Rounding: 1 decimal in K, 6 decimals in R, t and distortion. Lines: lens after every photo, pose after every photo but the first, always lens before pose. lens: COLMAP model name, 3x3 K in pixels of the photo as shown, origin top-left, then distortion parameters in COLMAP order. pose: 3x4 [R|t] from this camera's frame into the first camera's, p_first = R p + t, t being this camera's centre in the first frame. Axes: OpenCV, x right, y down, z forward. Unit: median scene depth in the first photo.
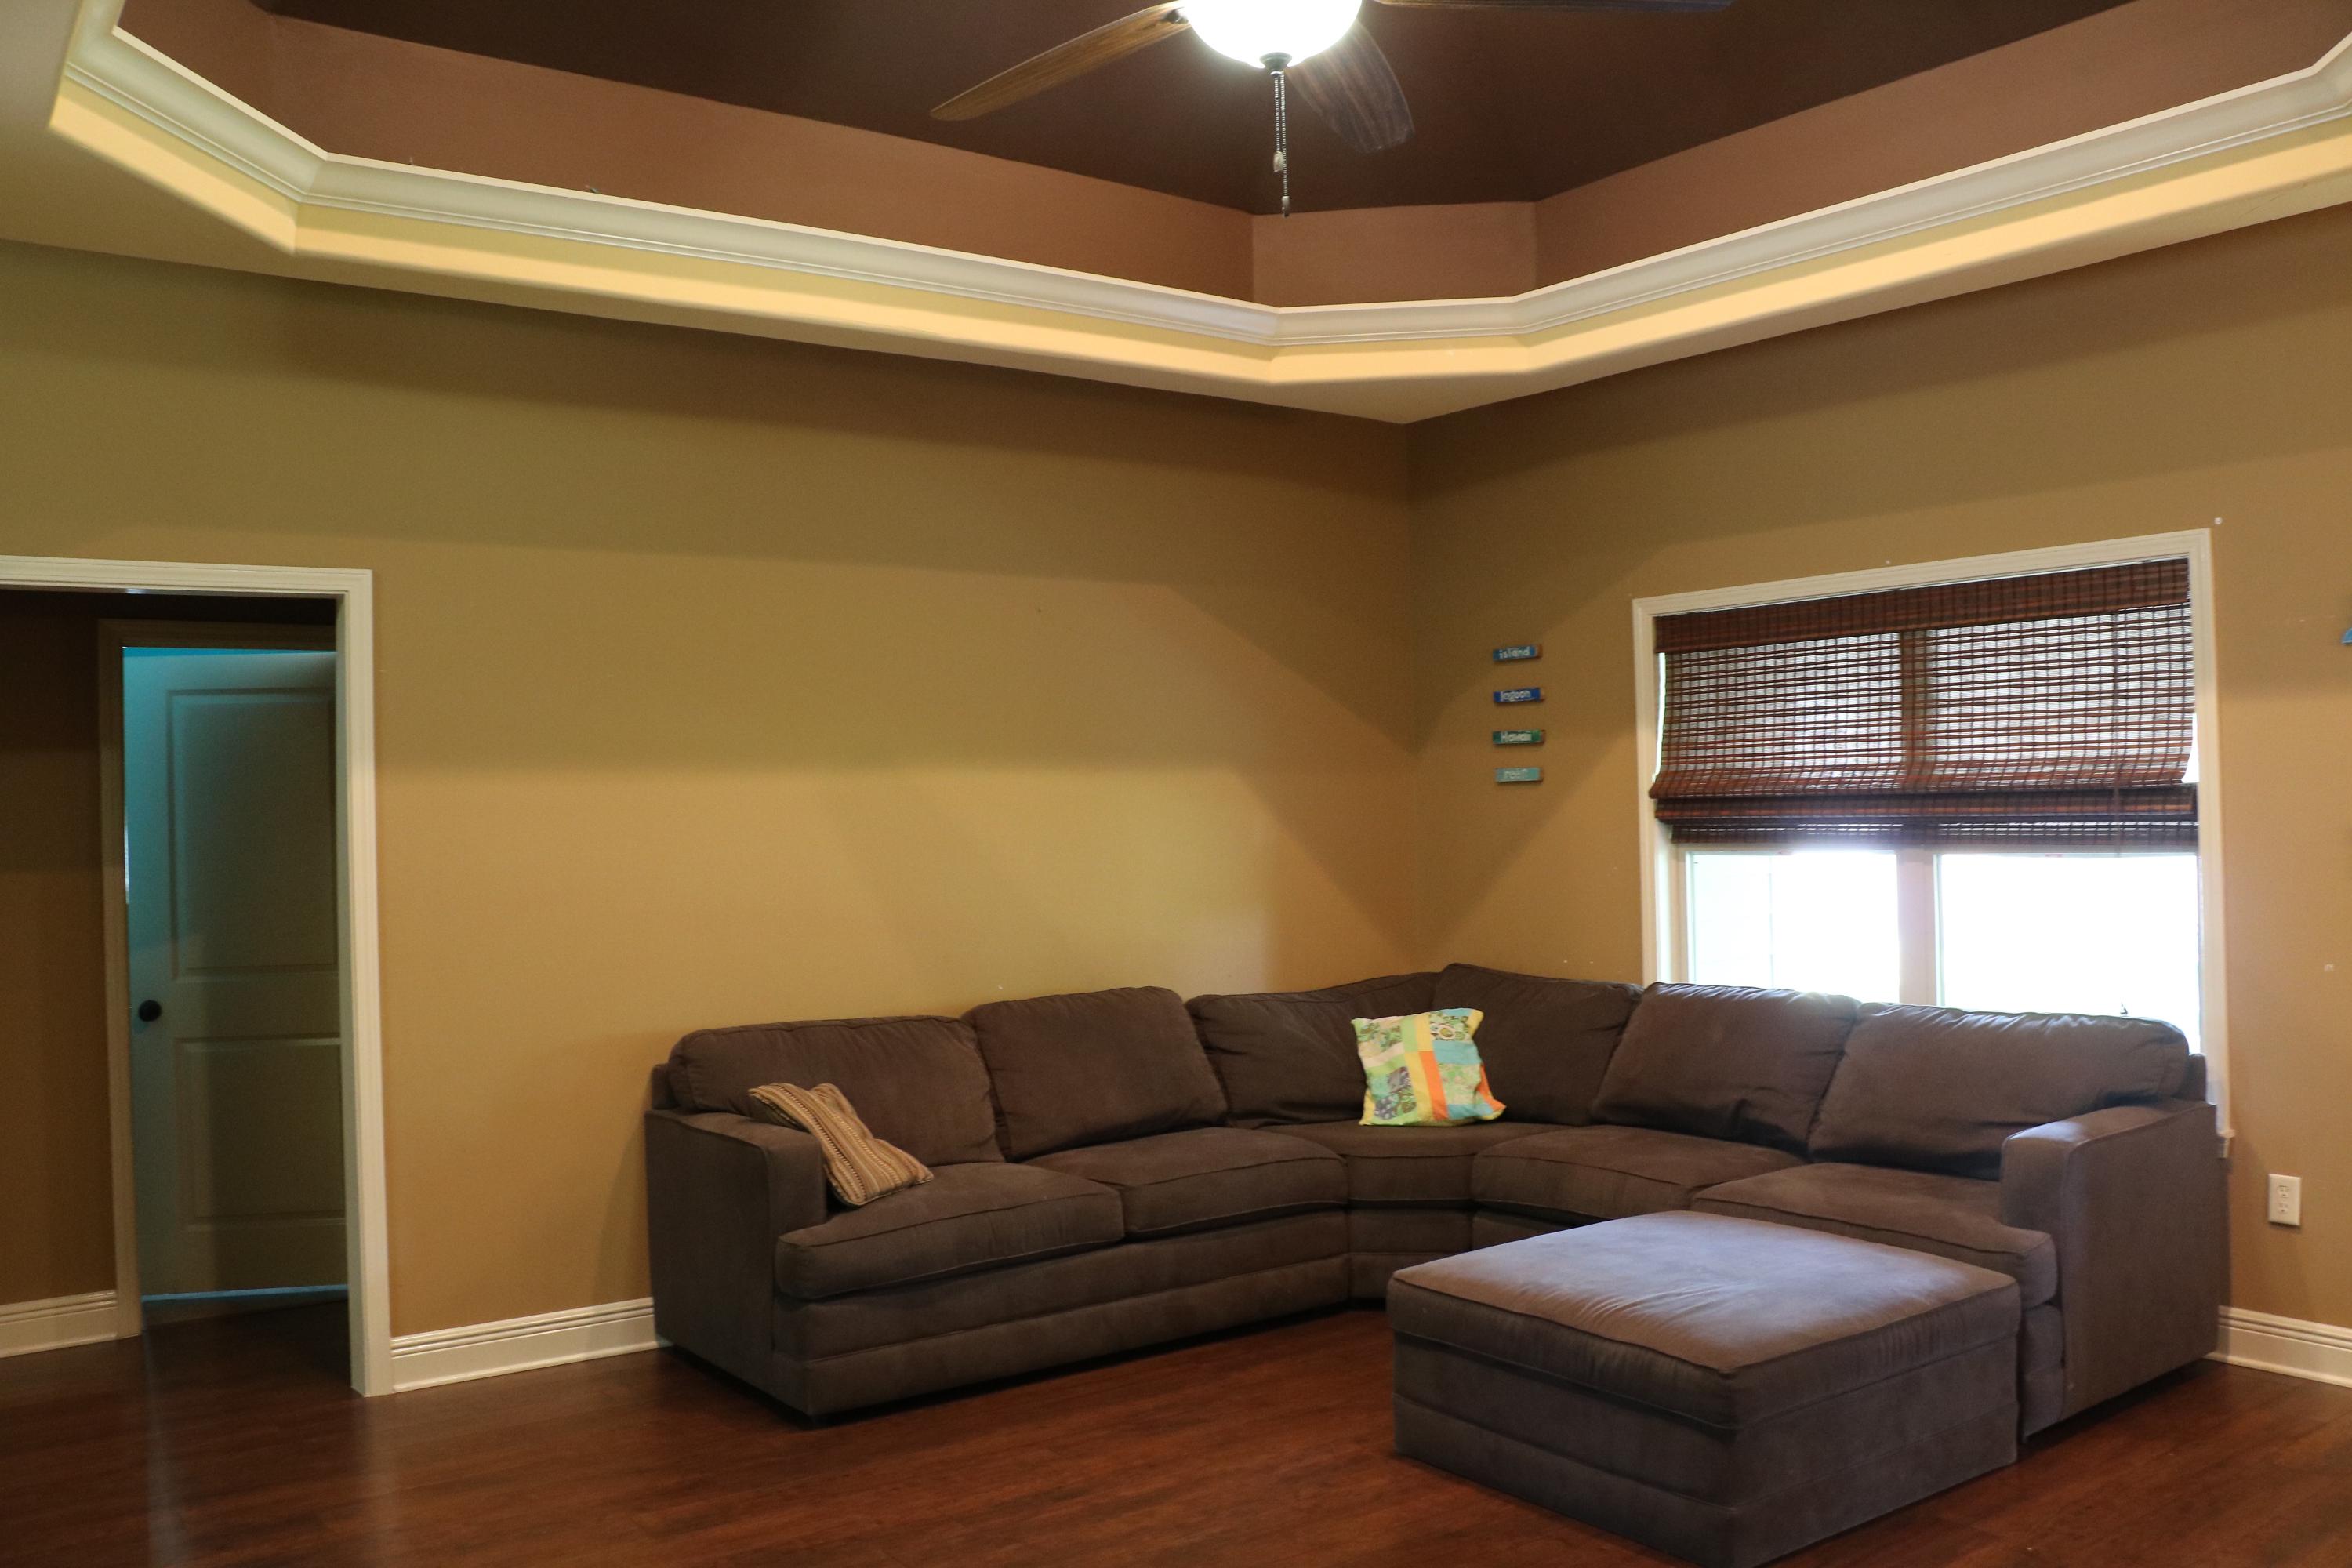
lens RADIAL K [[1919.4, 0, 1174.0], [0, 1919.4, 786.9], [0, 0, 1]] dist [-0.145806, 0.053931]
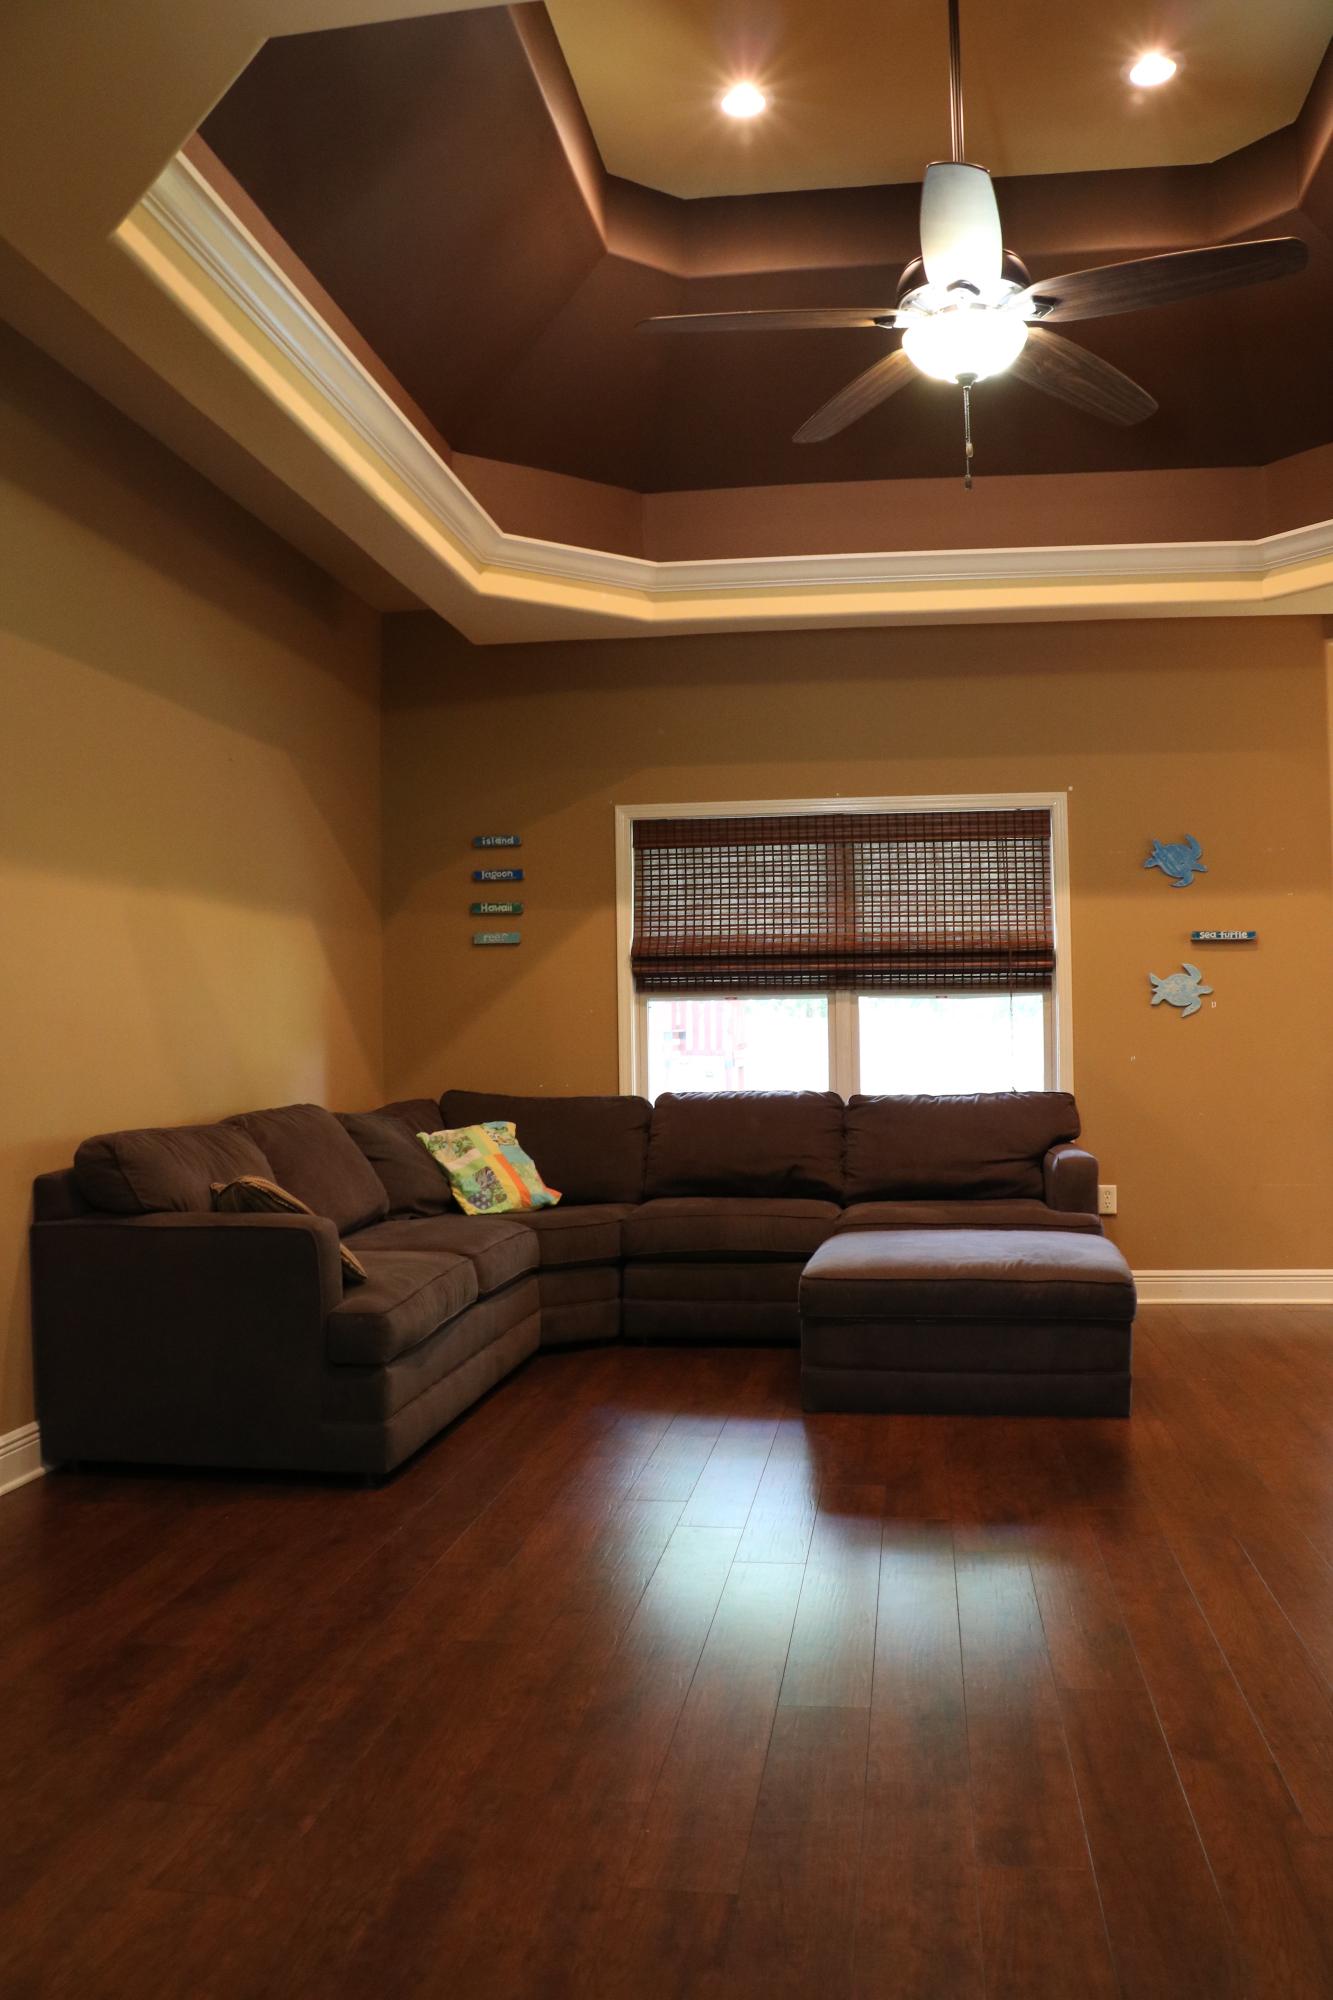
lens RADIAL K [[1632.1, 0, 672.4], [0, 1632.1, 1013.5], [0, 0, 1]] dist [-0.145806, 0.053931]
pose [[0.709678, 0.020339, 0.704233, -0.558964], [-0.012034, 0.999787, -0.016748, 0.067956], [-0.704423, 0.003411, 0.709772, 0.187227]]
